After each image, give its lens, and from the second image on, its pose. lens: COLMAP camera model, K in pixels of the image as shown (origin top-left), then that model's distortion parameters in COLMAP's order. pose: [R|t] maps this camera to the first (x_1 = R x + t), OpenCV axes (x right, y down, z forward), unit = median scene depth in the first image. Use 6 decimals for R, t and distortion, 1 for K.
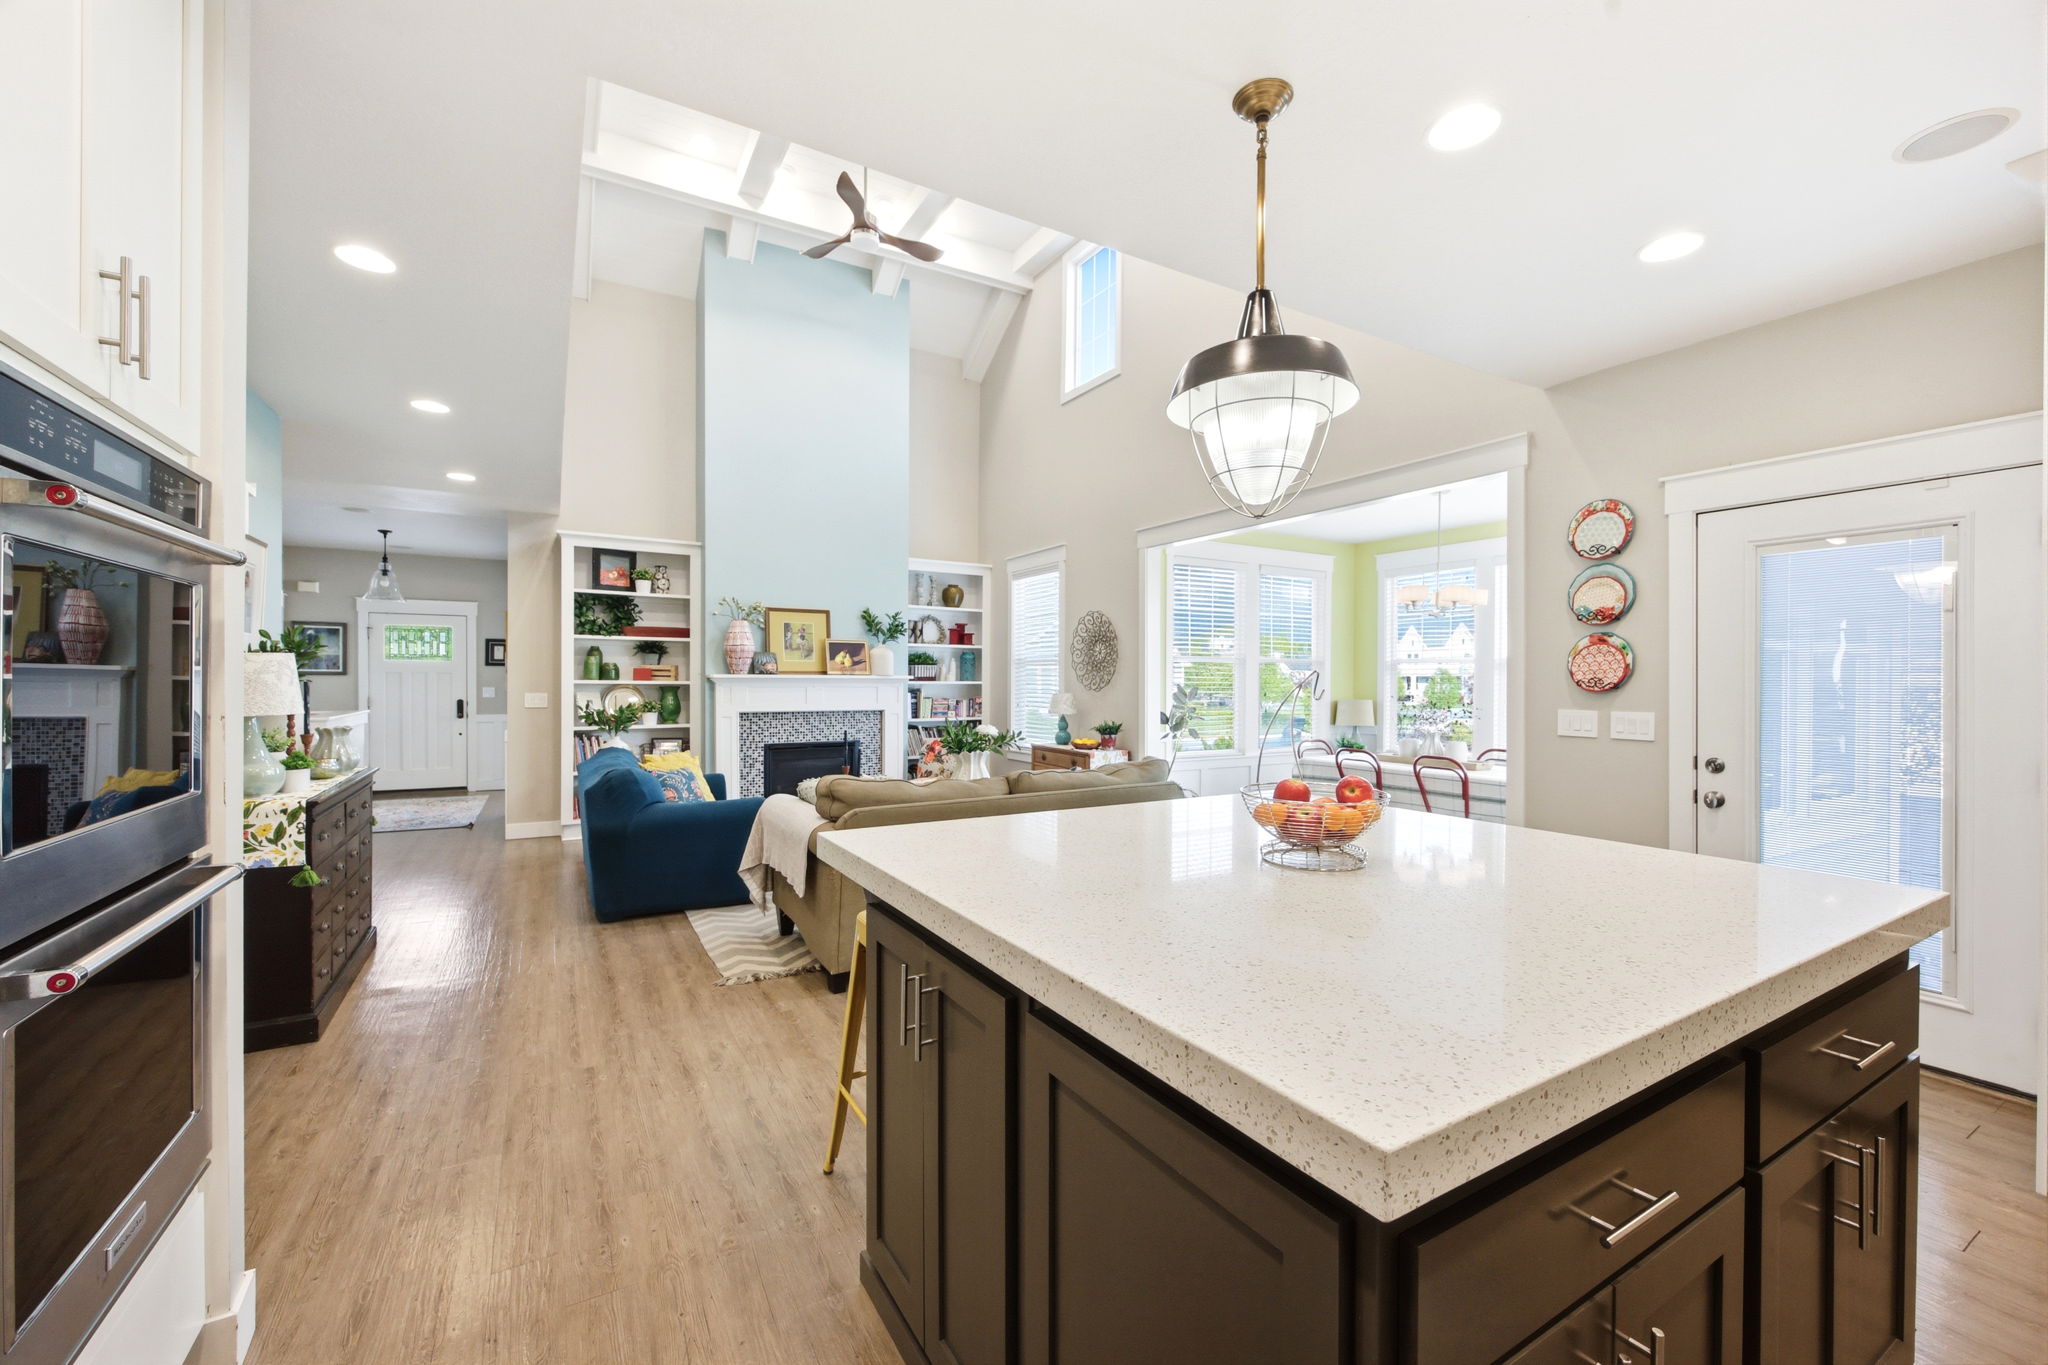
lens RADIAL K [[816.9, 0, 1014.1], [0, 816.9, 680.4], [0, 0, 1]] dist [-0.000431, -0.000107]
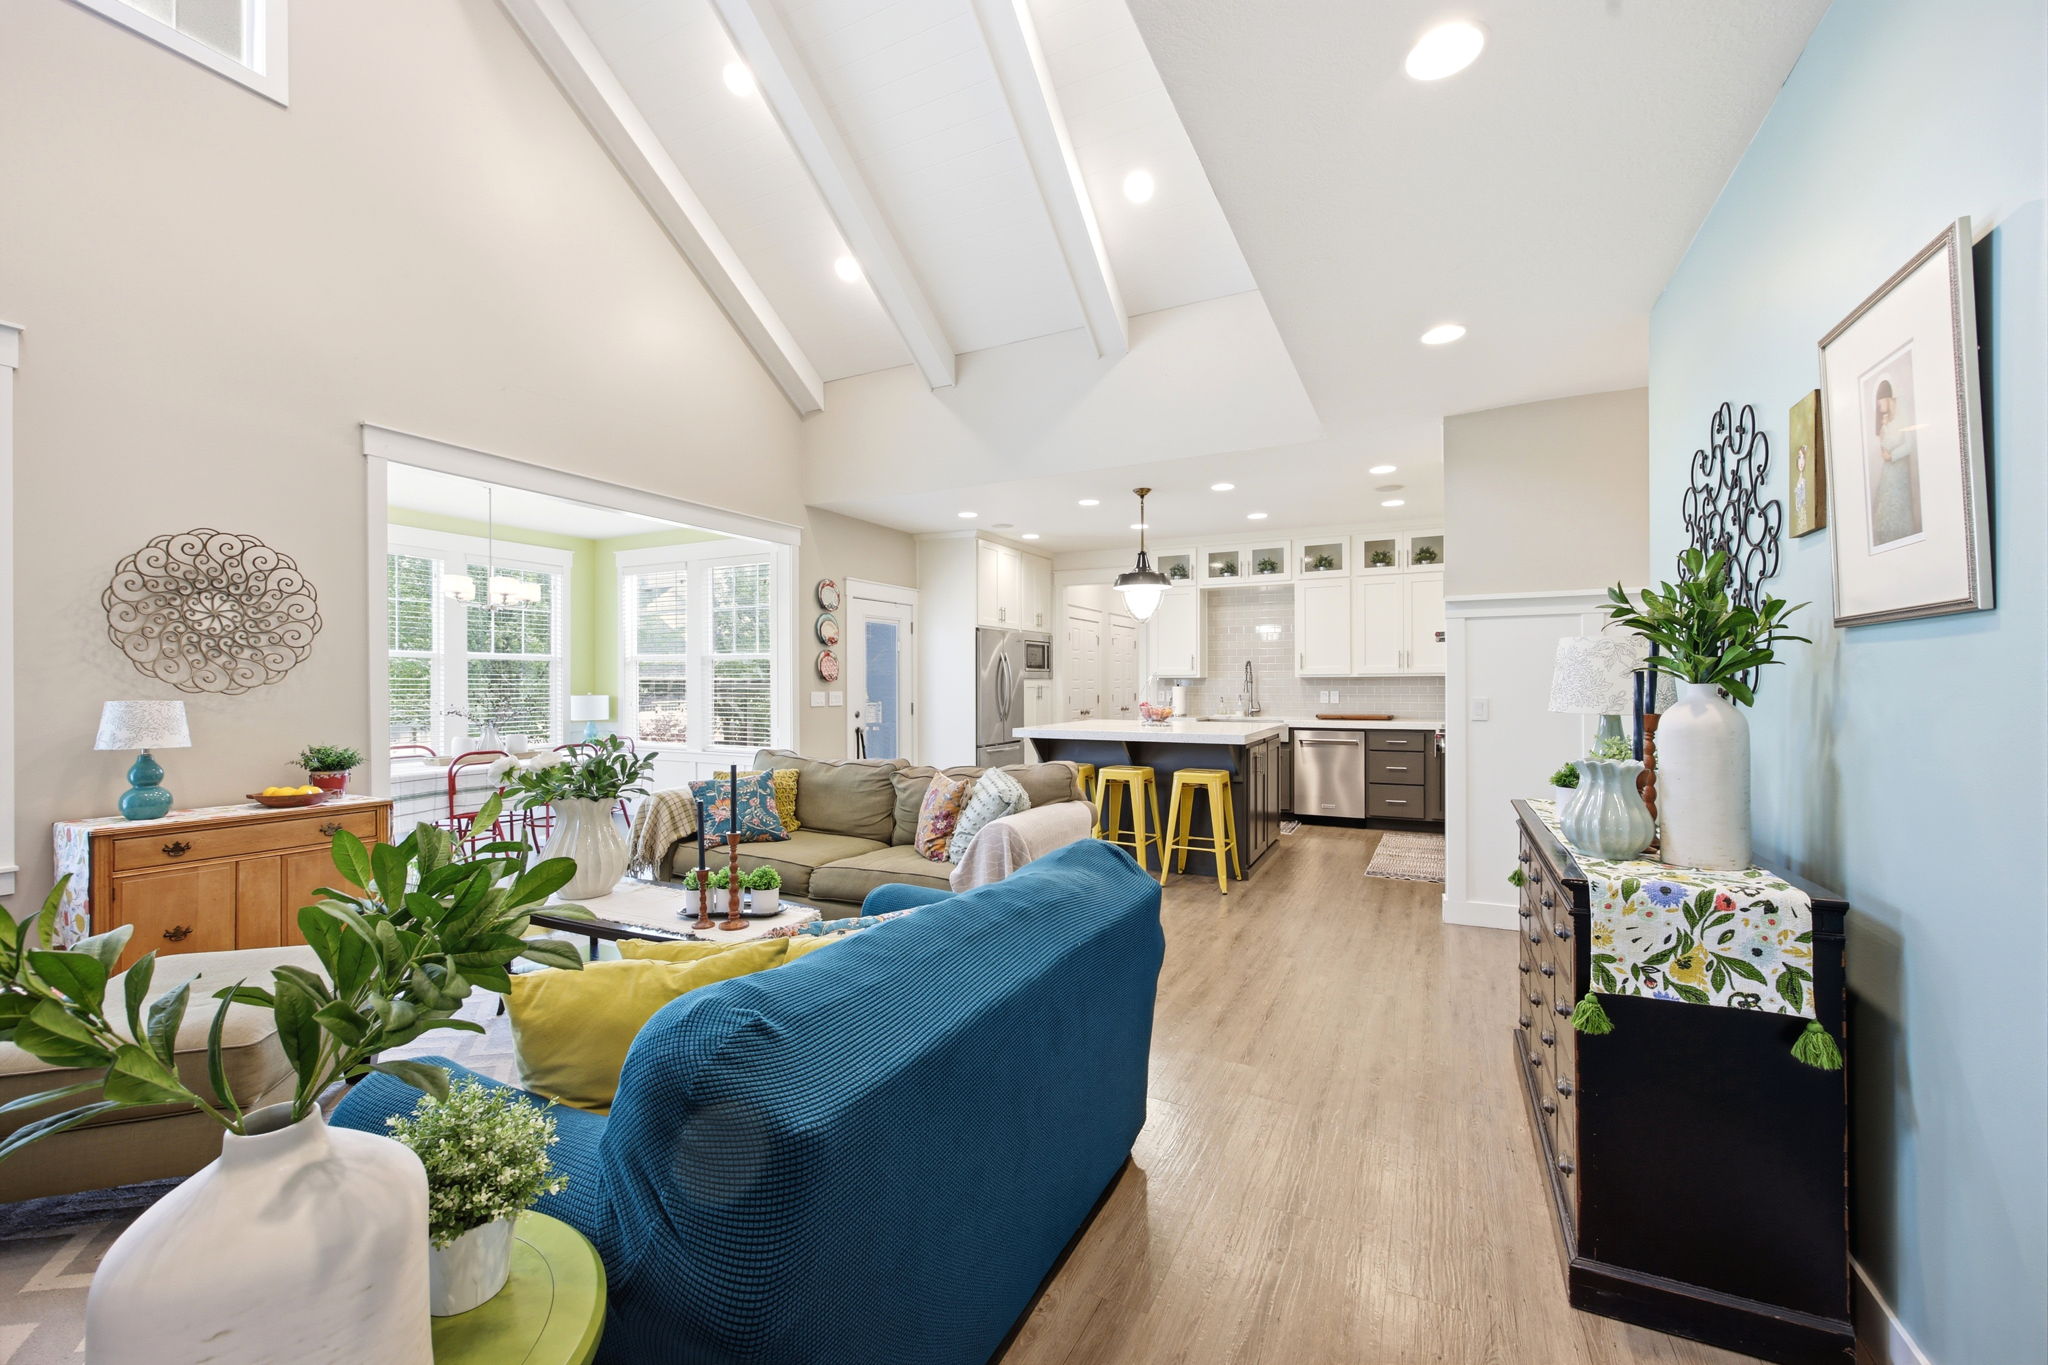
lens RADIAL K [[816.9, 0, 1014.1], [0, 816.9, 680.4], [0, 0, 1]] dist [-0.000431, -0.000107]
pose [[-0.541424, -0.004282, 0.840739, -1.101329], [-0.002556, 0.999991, 0.003447, 0.004513], [-0.840746, -0.000282, -0.541430, 1.653017]]
